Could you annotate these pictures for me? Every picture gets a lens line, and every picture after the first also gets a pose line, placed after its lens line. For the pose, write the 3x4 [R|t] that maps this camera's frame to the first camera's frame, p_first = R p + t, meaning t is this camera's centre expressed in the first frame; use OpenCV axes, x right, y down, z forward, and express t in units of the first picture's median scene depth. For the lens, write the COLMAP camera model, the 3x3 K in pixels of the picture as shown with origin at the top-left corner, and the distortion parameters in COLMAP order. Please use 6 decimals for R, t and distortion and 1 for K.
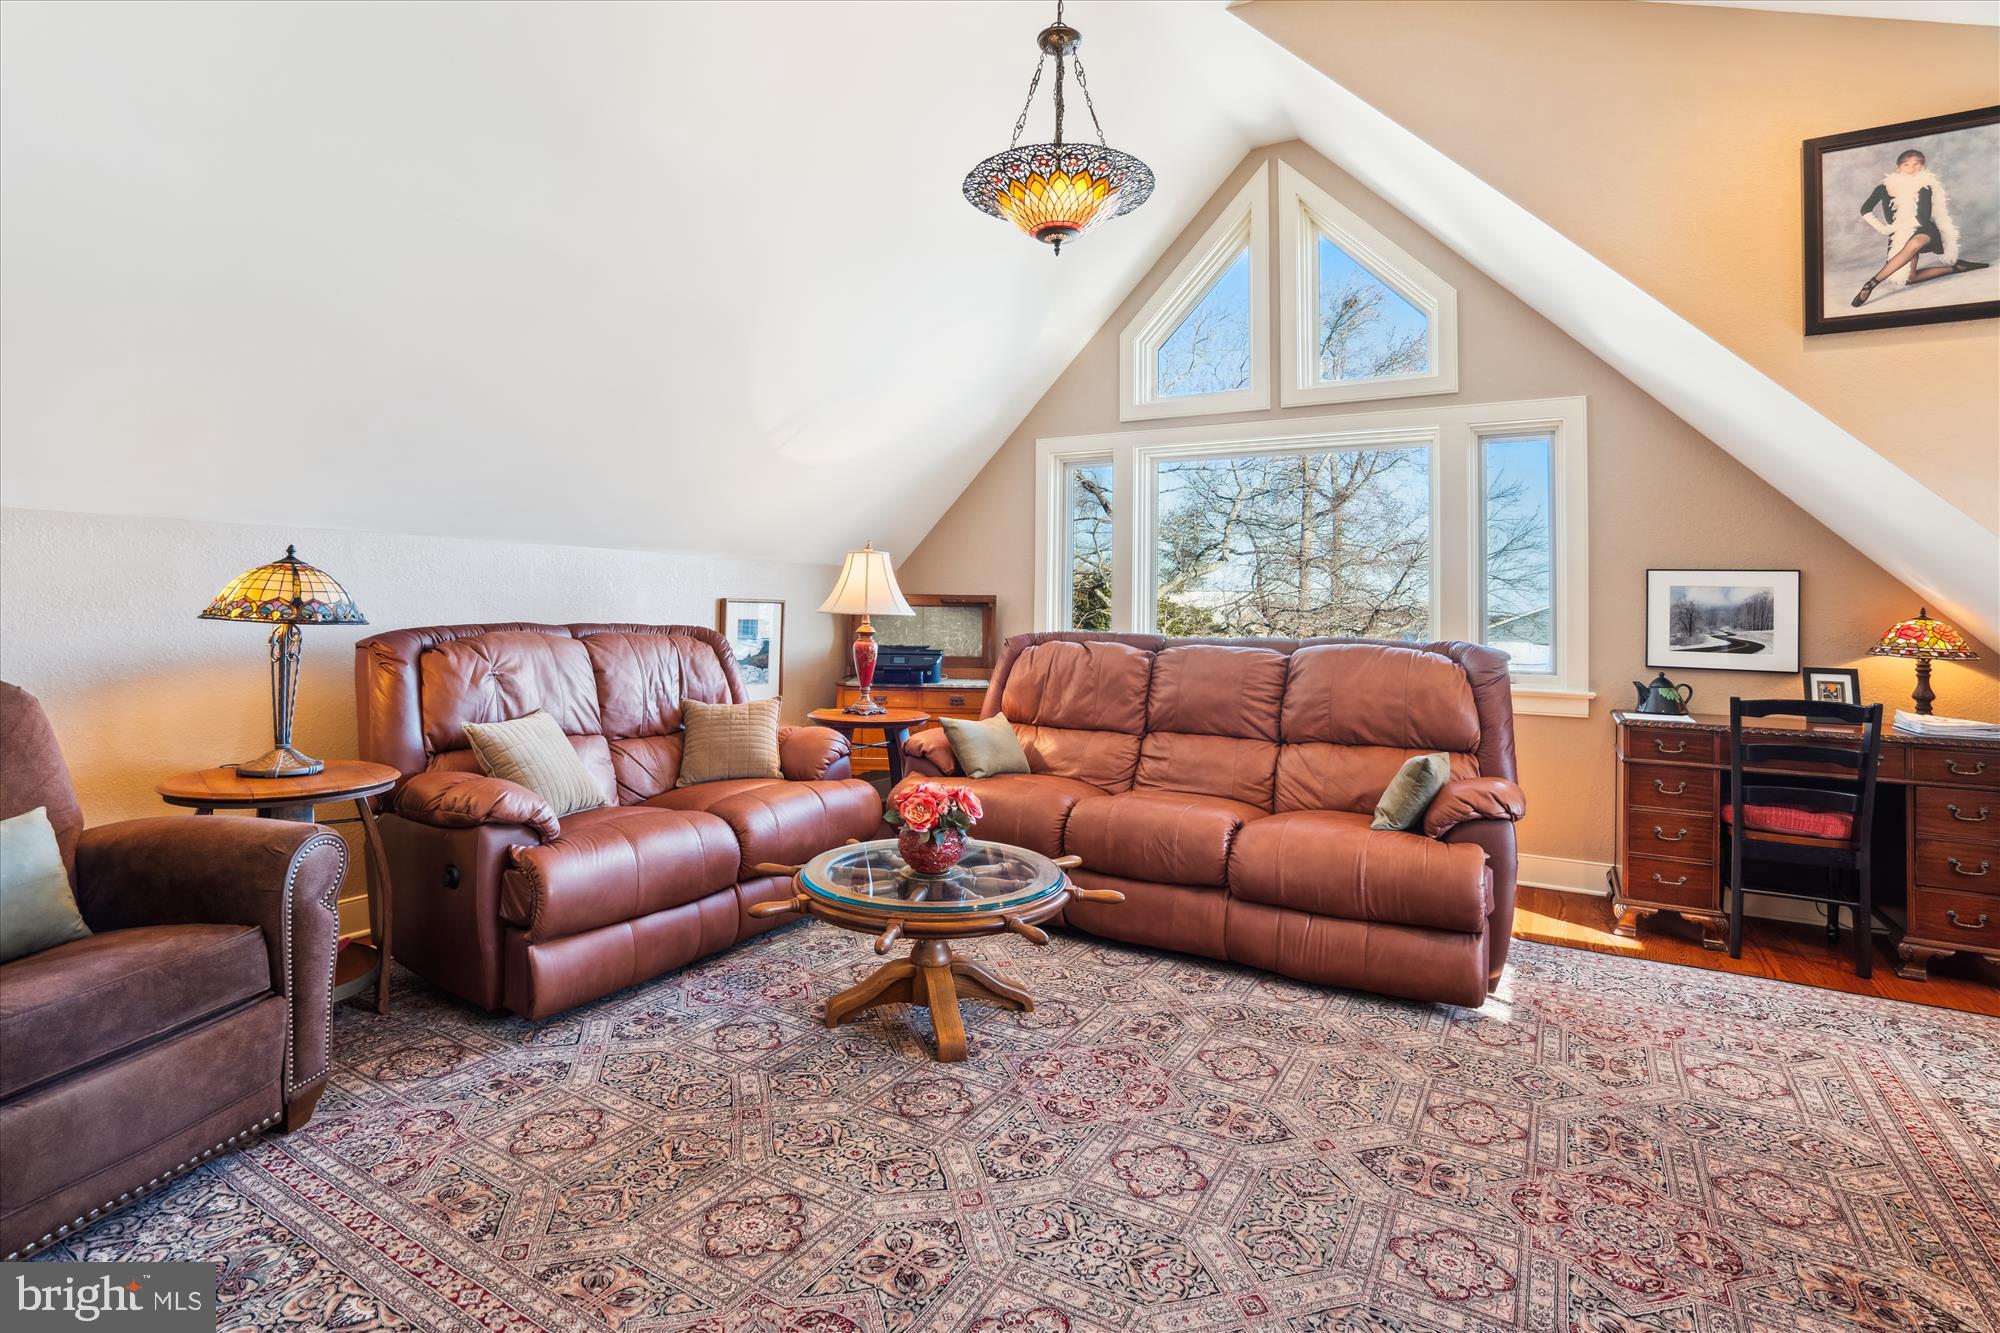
lens RADIAL K [[938.0, 0, 997.0], [0, 938.0, 539.3], [0, 0, 1]] dist [-0.025559, 0.010303]
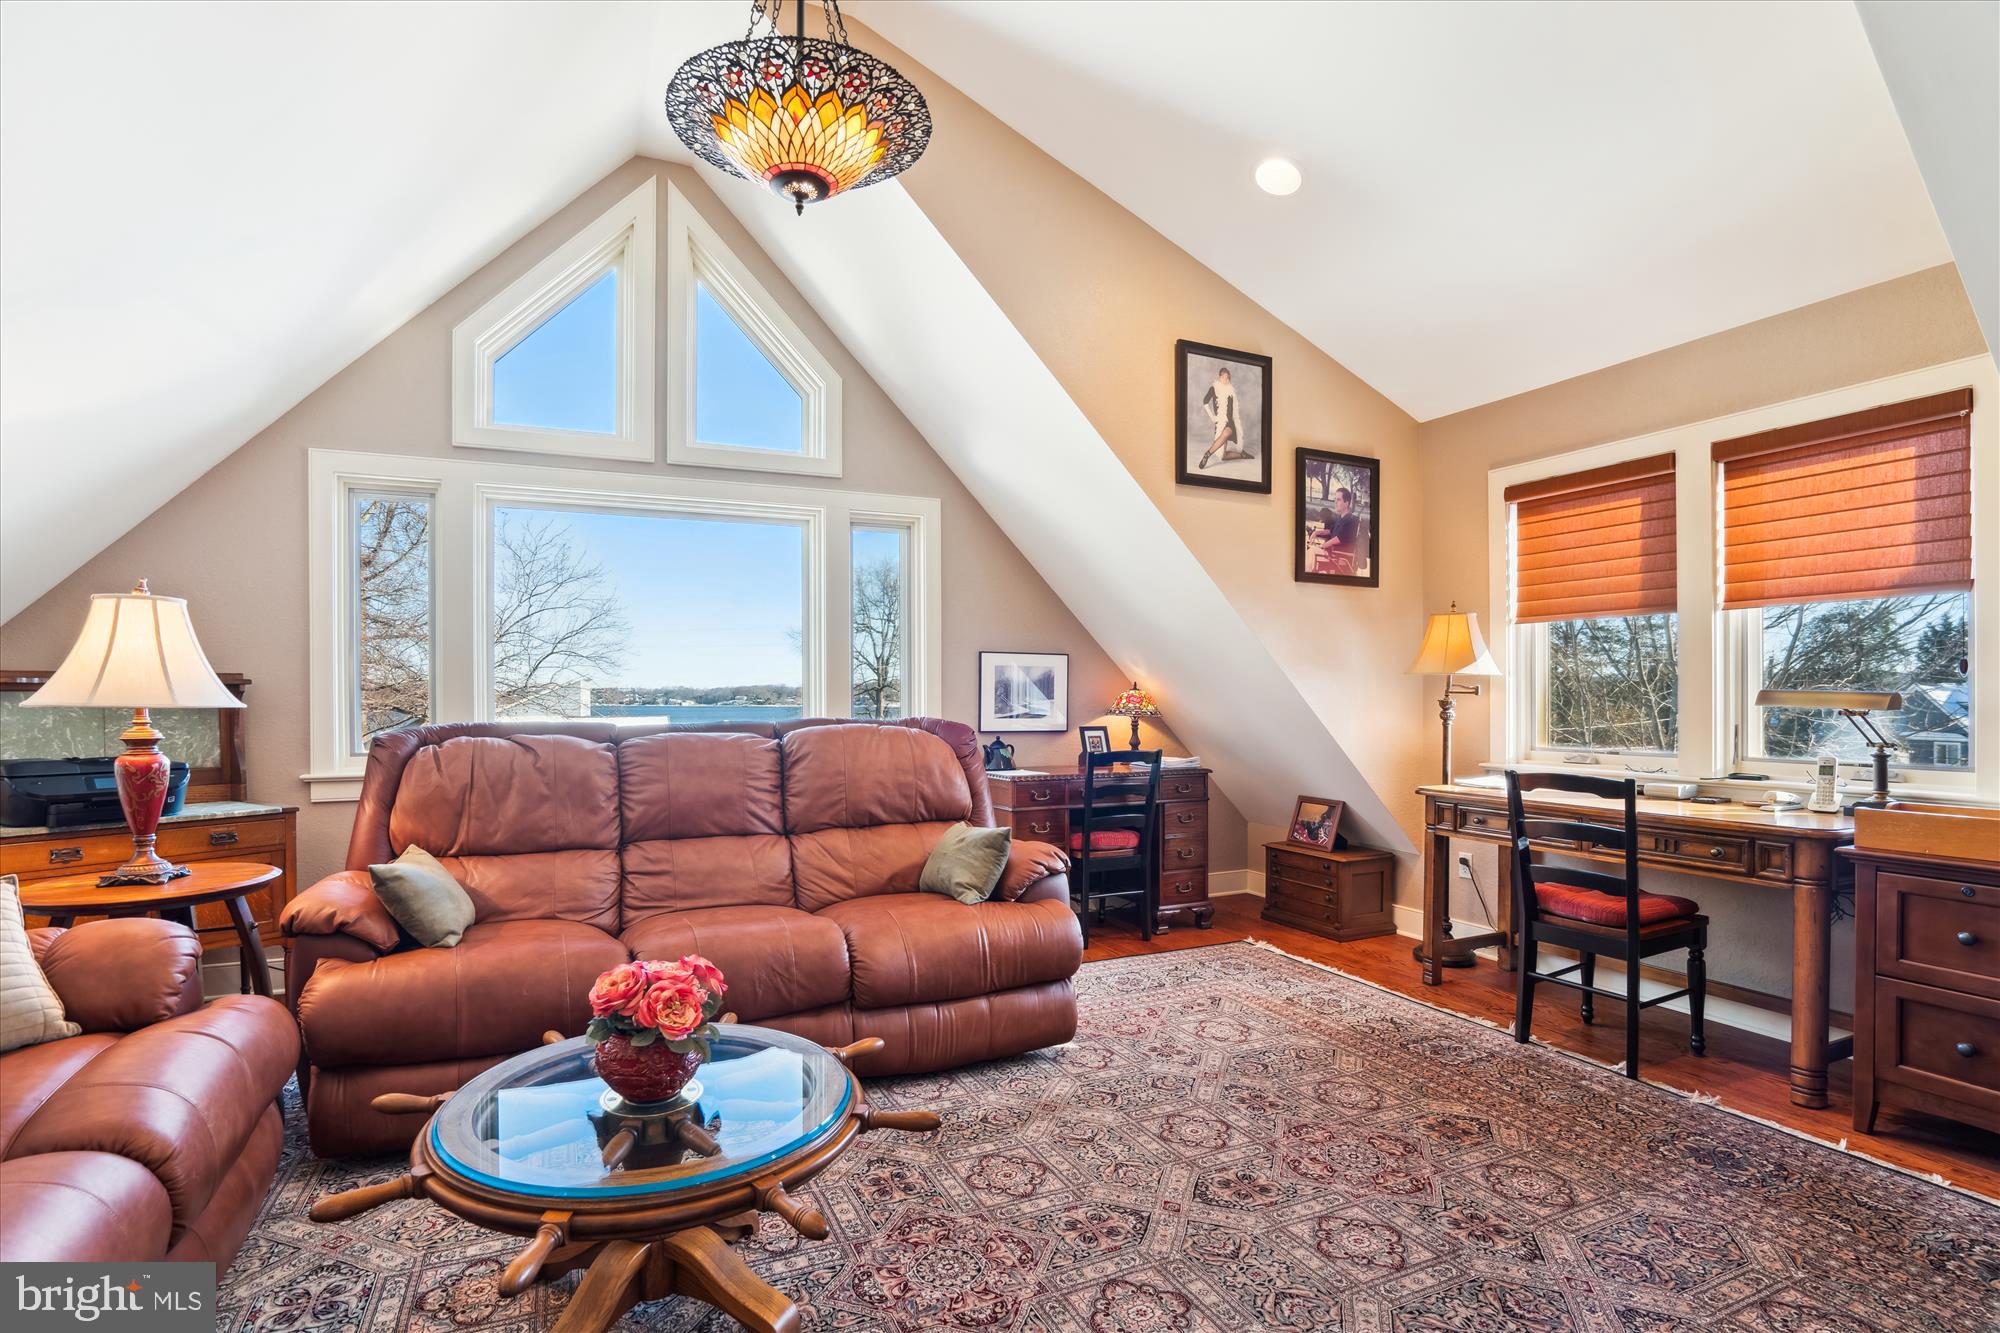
lens RADIAL K [[932.6, 0, 982.0], [0, 932.6, 672.0], [0, 0, 1]] dist [-0.052974, 0.015764]
pose [[0.603496, -0.000056, 0.797366, -0.374652], [-0.048317, 0.998160, 0.036640, 0.019755], [-0.795901, -0.060638, 0.602383, 0.375730]]
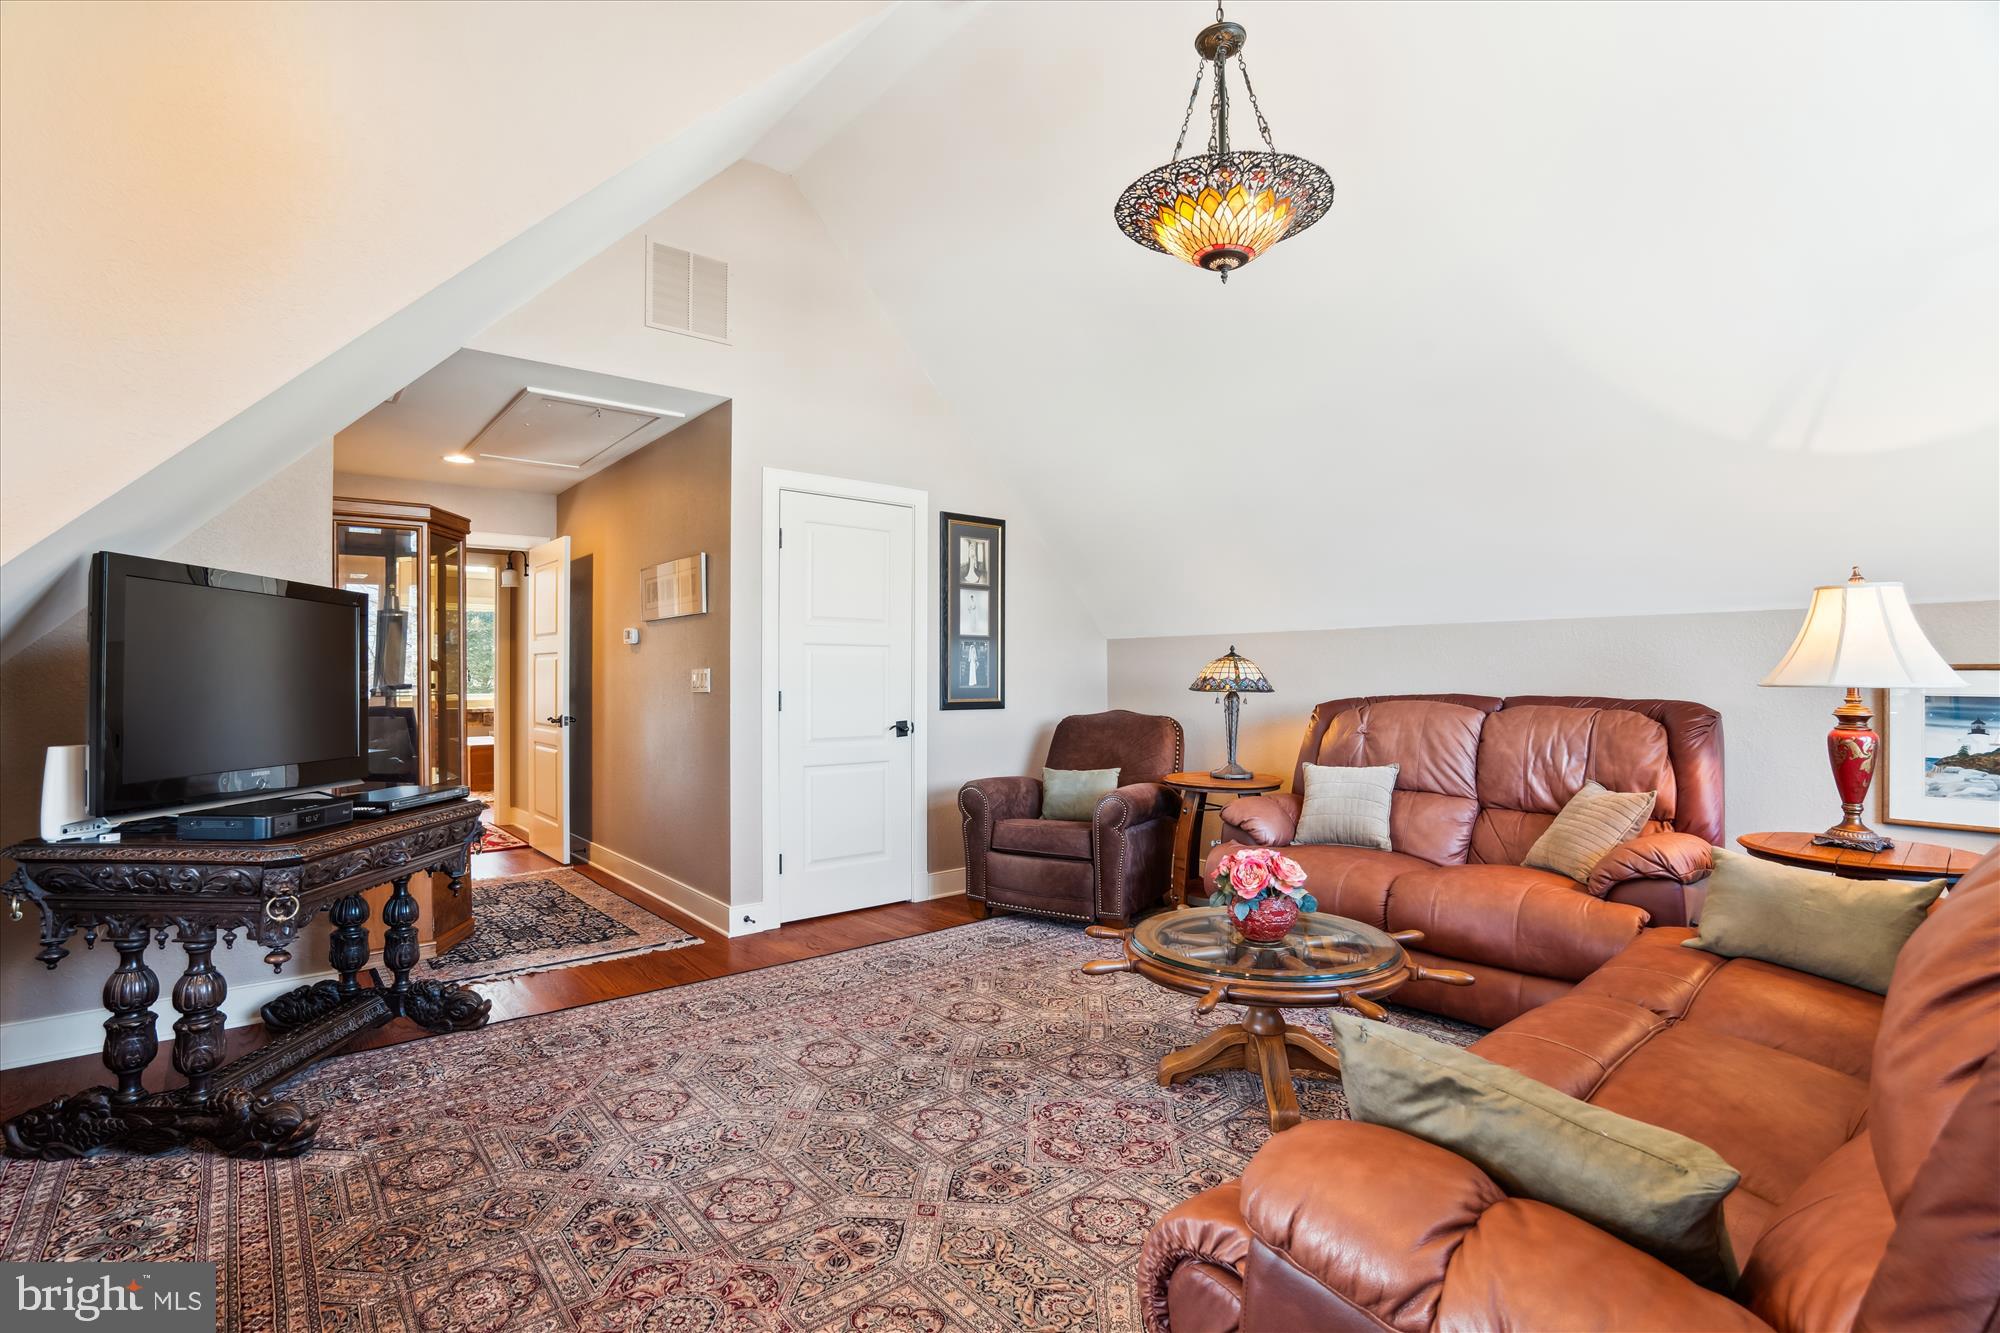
lens RADIAL K [[932.6, 0, 982.0], [0, 932.6, 672.0], [0, 0, 1]] dist [-0.052974, 0.015764]
pose [[-0.332517, -0.031879, -0.942558, 0.797410], [0.069660, 0.995868, -0.058257, 0.095800], [0.940521, -0.085030, -0.328923, 0.899288]]
